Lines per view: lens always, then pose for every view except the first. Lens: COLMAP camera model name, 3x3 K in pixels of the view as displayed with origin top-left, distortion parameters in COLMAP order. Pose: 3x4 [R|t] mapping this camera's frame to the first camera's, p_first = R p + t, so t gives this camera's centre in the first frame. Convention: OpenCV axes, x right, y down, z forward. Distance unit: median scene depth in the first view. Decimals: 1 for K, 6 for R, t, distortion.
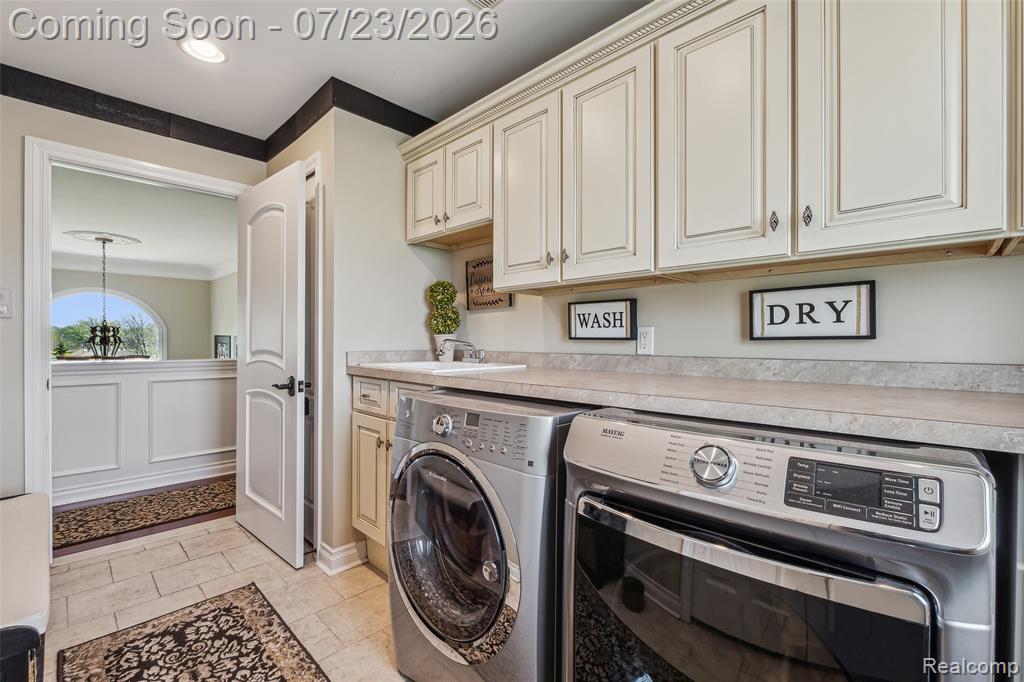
lens RADIAL K [[444.0, 0, 507.4], [0, 444.0, 344.4], [0, 0, 1]] dist [-0.002143, 0.000185]
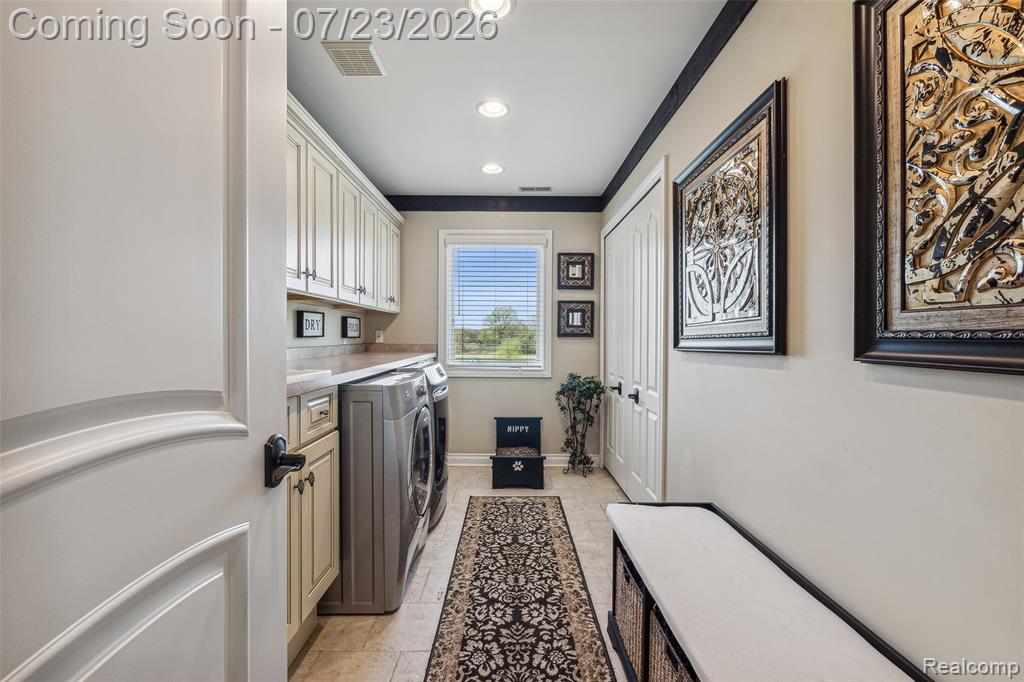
lens RADIAL K [[444.0, 0, 513.3], [0, 444.0, 335.1], [0, 0, 1]] dist [-0.002143, 0.000185]
pose [[-0.708371, -0.004977, 0.705822, -1.557175], [0.001834, 0.999959, 0.008892, -0.033395], [-0.705837, 0.007593, -0.708333, 1.843572]]
